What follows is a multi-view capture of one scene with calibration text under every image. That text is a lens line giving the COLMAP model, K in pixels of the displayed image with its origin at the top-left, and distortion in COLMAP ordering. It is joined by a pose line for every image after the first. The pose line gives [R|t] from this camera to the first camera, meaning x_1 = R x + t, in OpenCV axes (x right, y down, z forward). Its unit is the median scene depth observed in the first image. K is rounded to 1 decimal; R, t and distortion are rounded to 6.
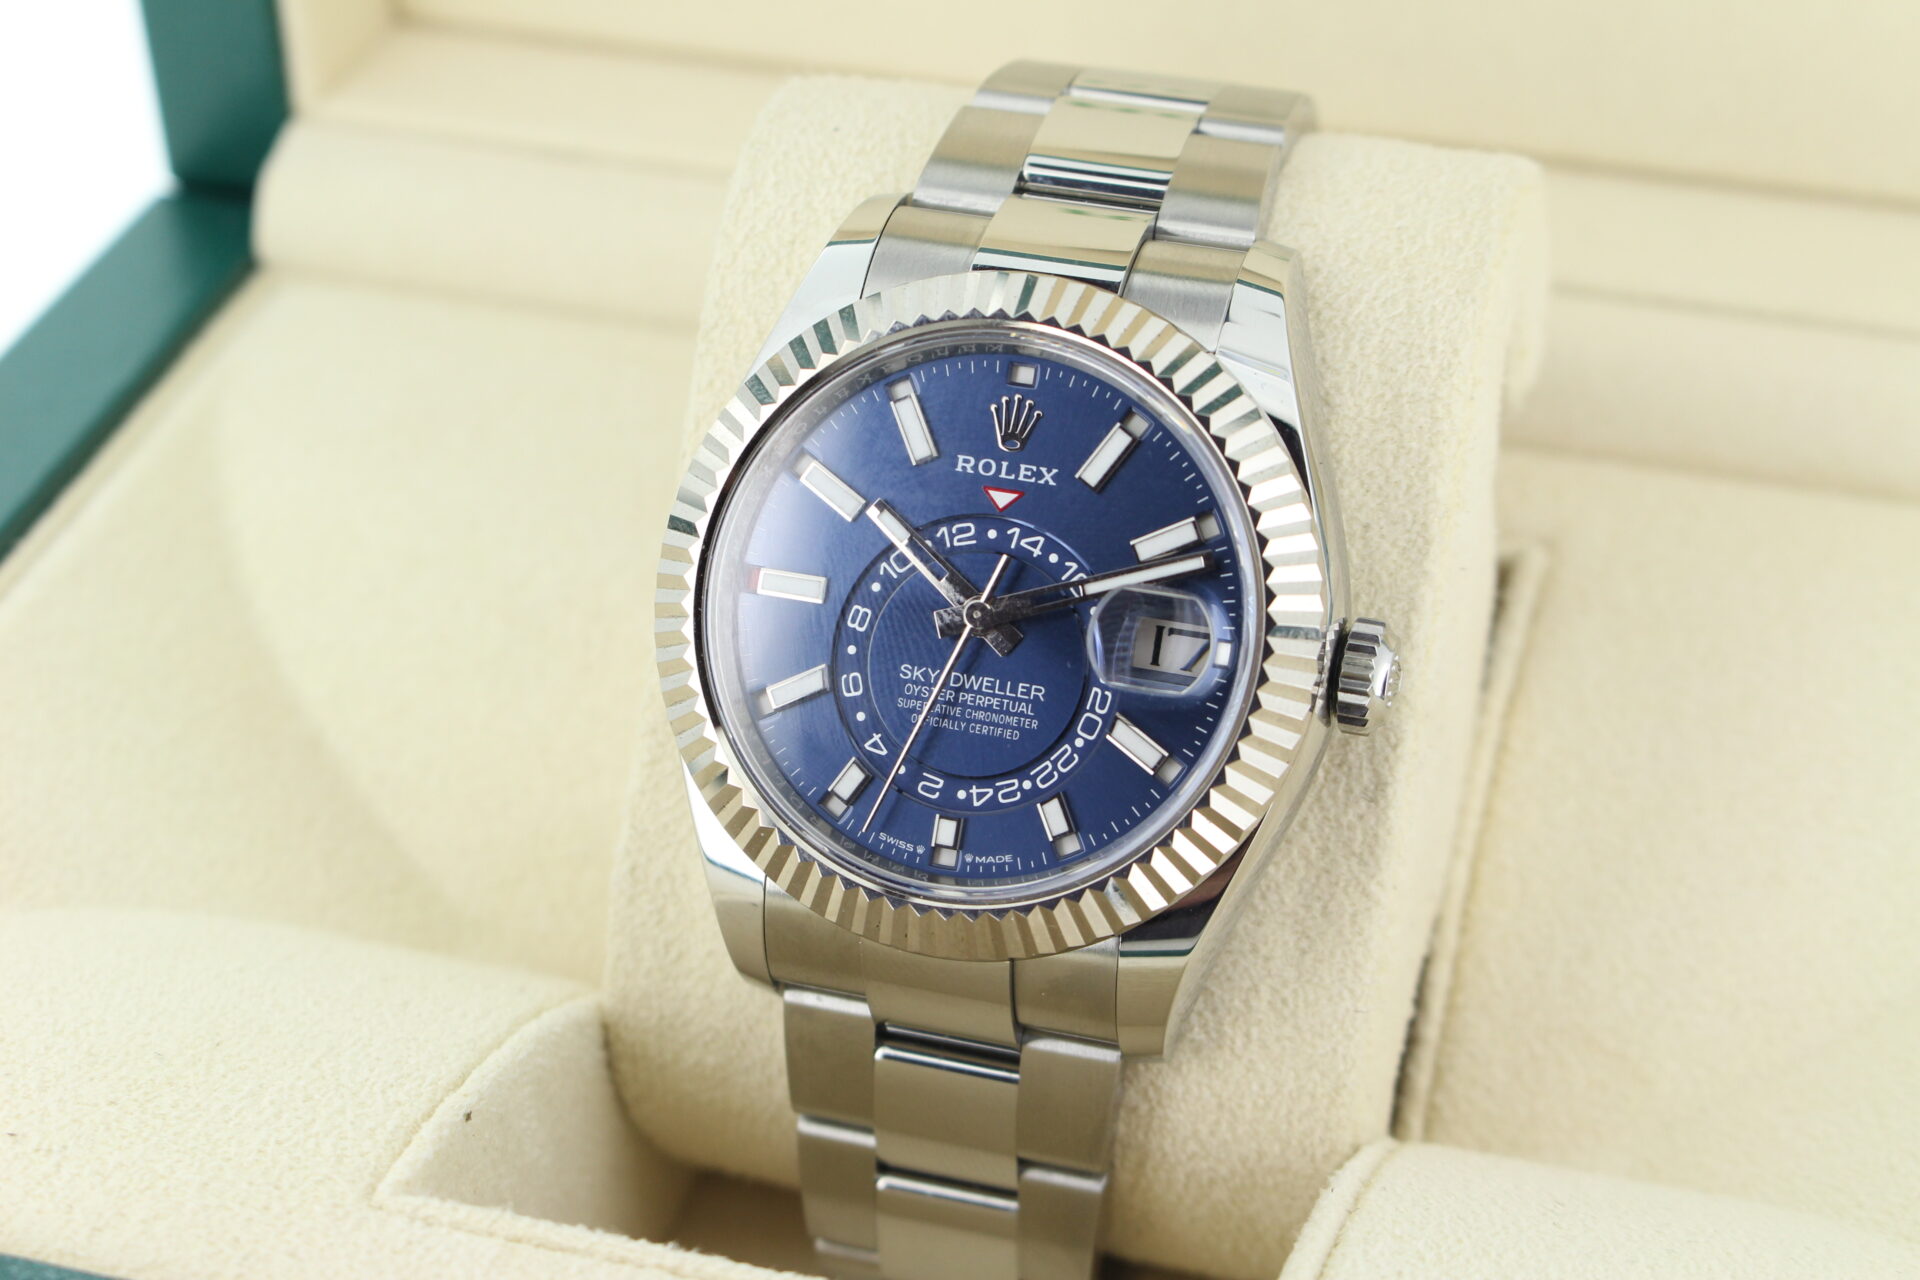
lens RADIAL K [[3900.2, 0, 960.0], [0, 3900.2, 640.0], [0, 0, 1]] dist [0.031073, 0.096727]
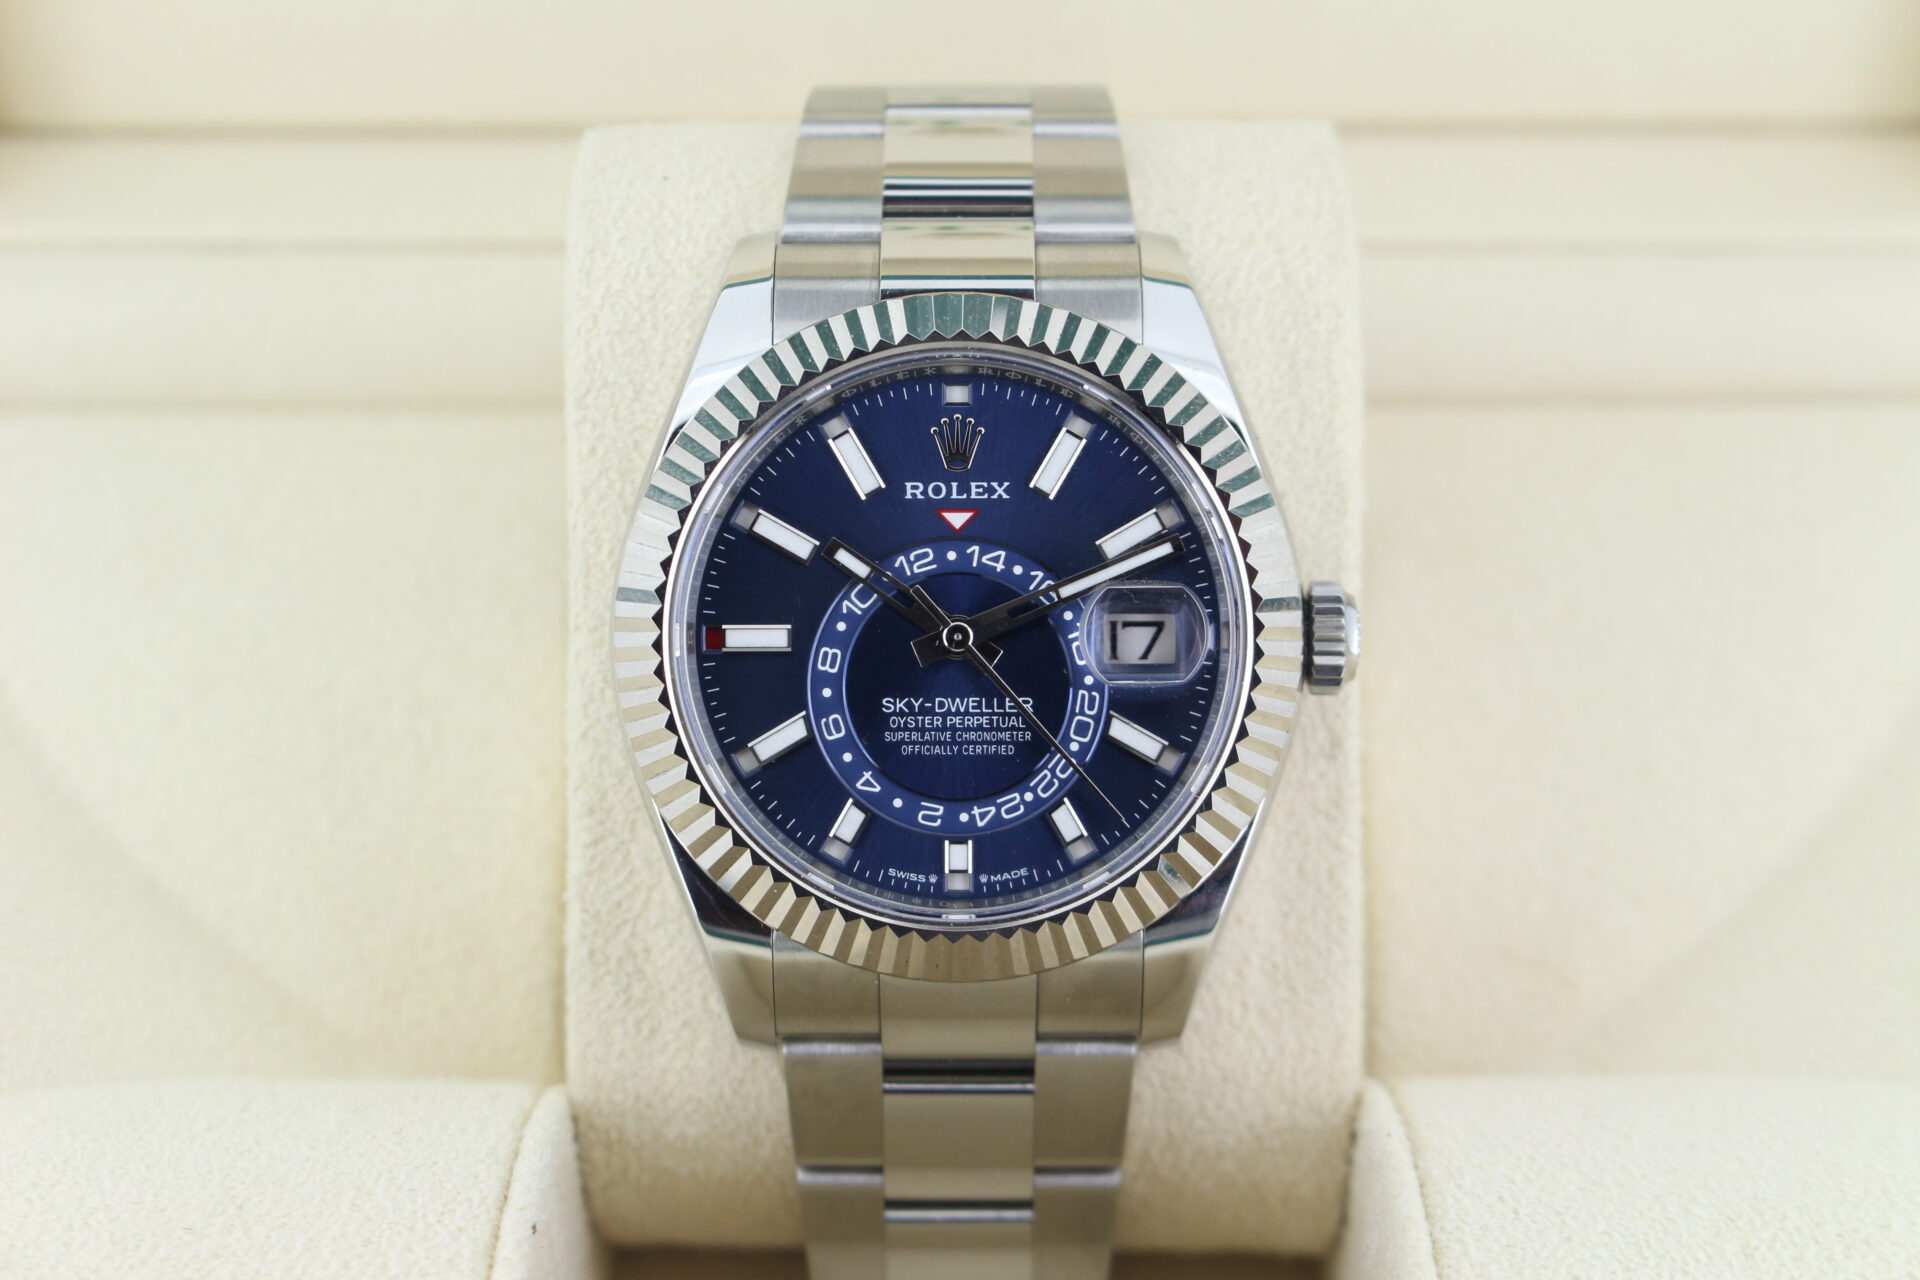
lens RADIAL K [[3900.2, 0, 960.0], [0, 3900.2, 640.0], [0, 0, 1]] dist [0.031073, 0.096727]
pose [[0.954445, -0.155742, 0.254519, -0.246485], [0.155944, 0.987573, 0.019515, -0.024839], [-0.254395, 0.021065, 0.966871, 0.031504]]
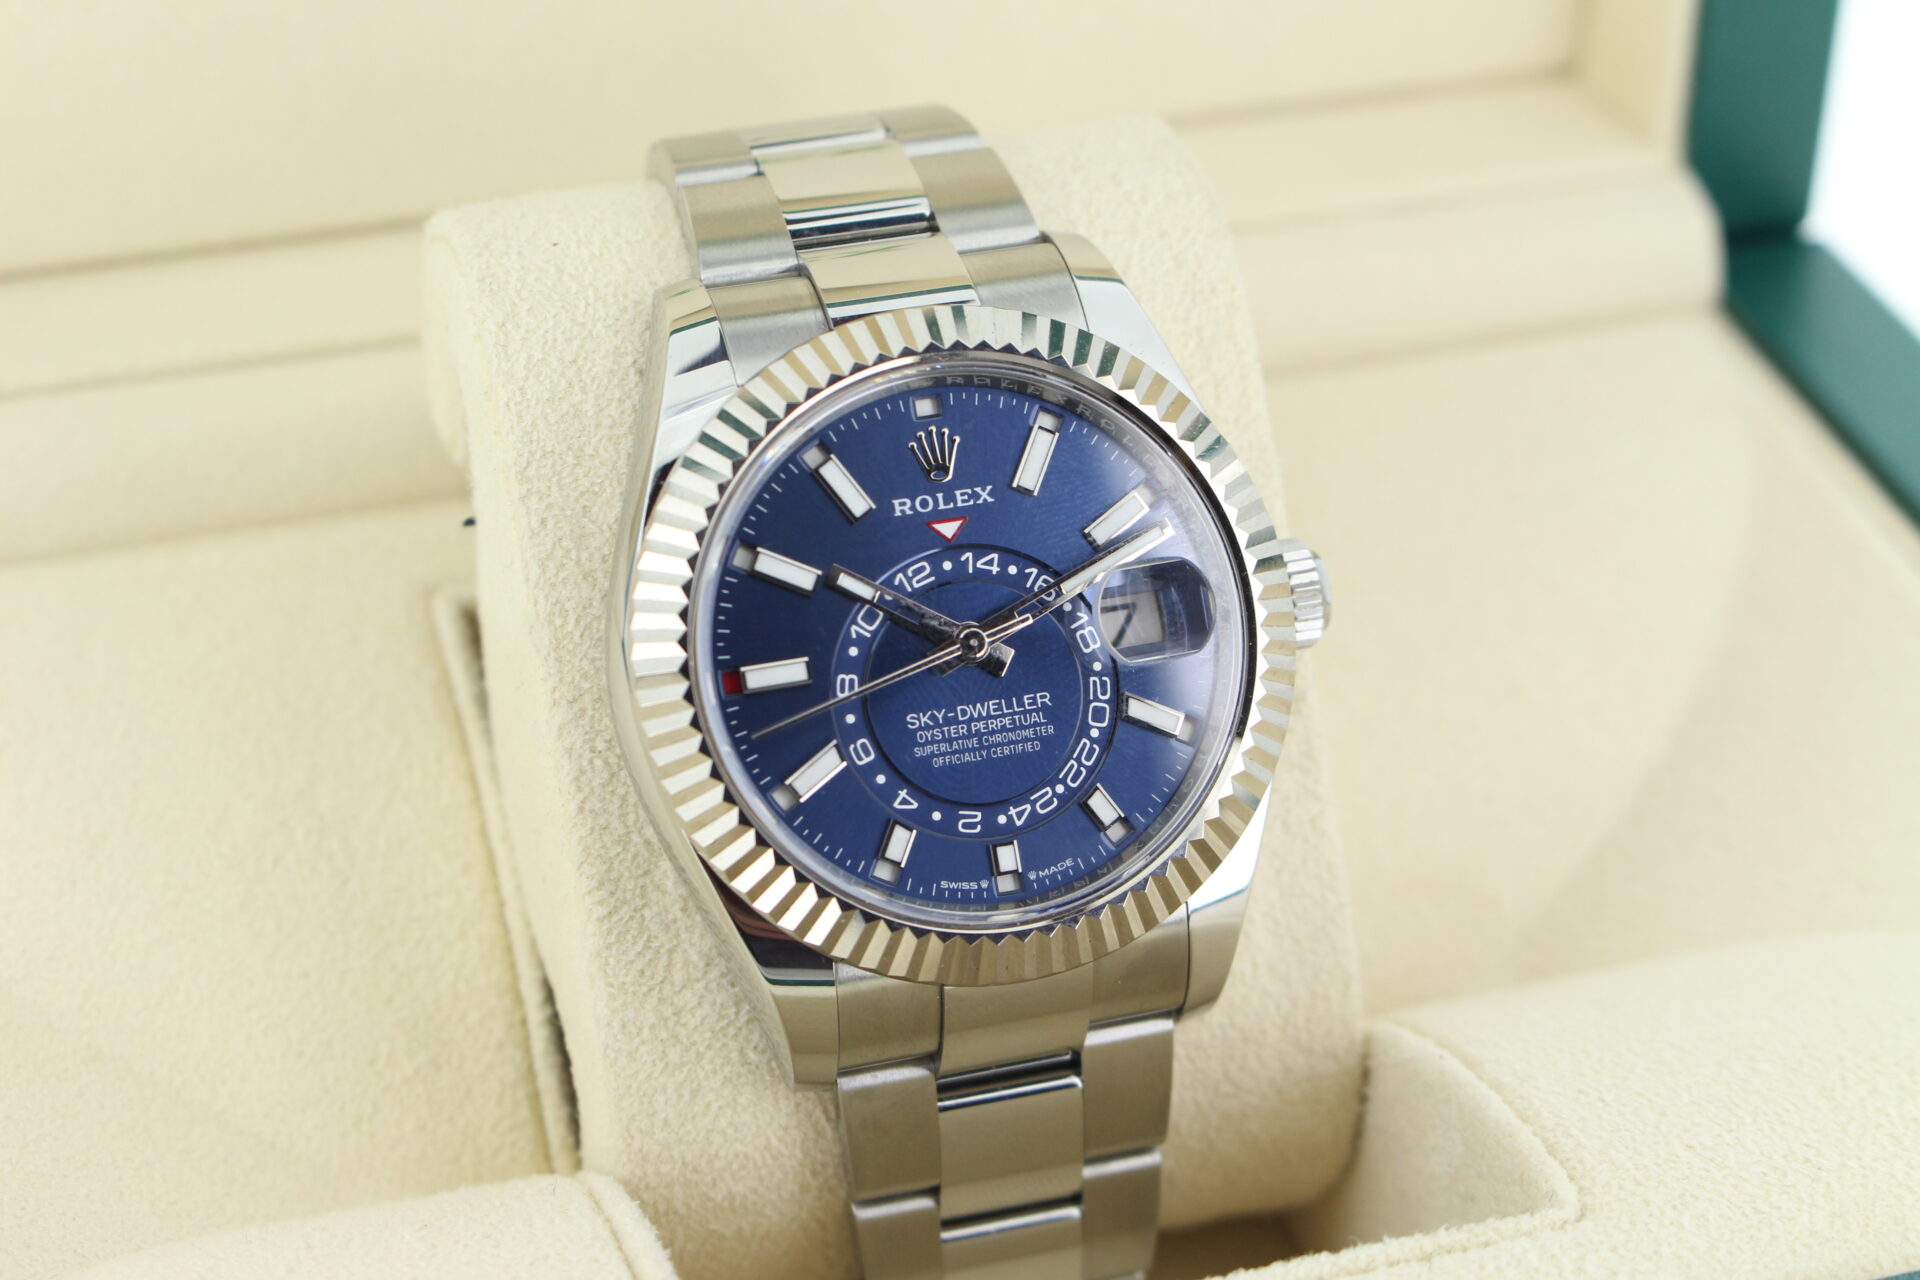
lens RADIAL K [[3900.2, 0, 960.0], [0, 3900.2, 640.0], [0, 0, 1]] dist [0.031073, 0.096727]
pose [[0.831488, -0.285782, 0.476400, -0.473255], [0.303432, 0.951951, 0.041457, -0.049428], [-0.465357, 0.110084, 0.878251, 0.112227]]
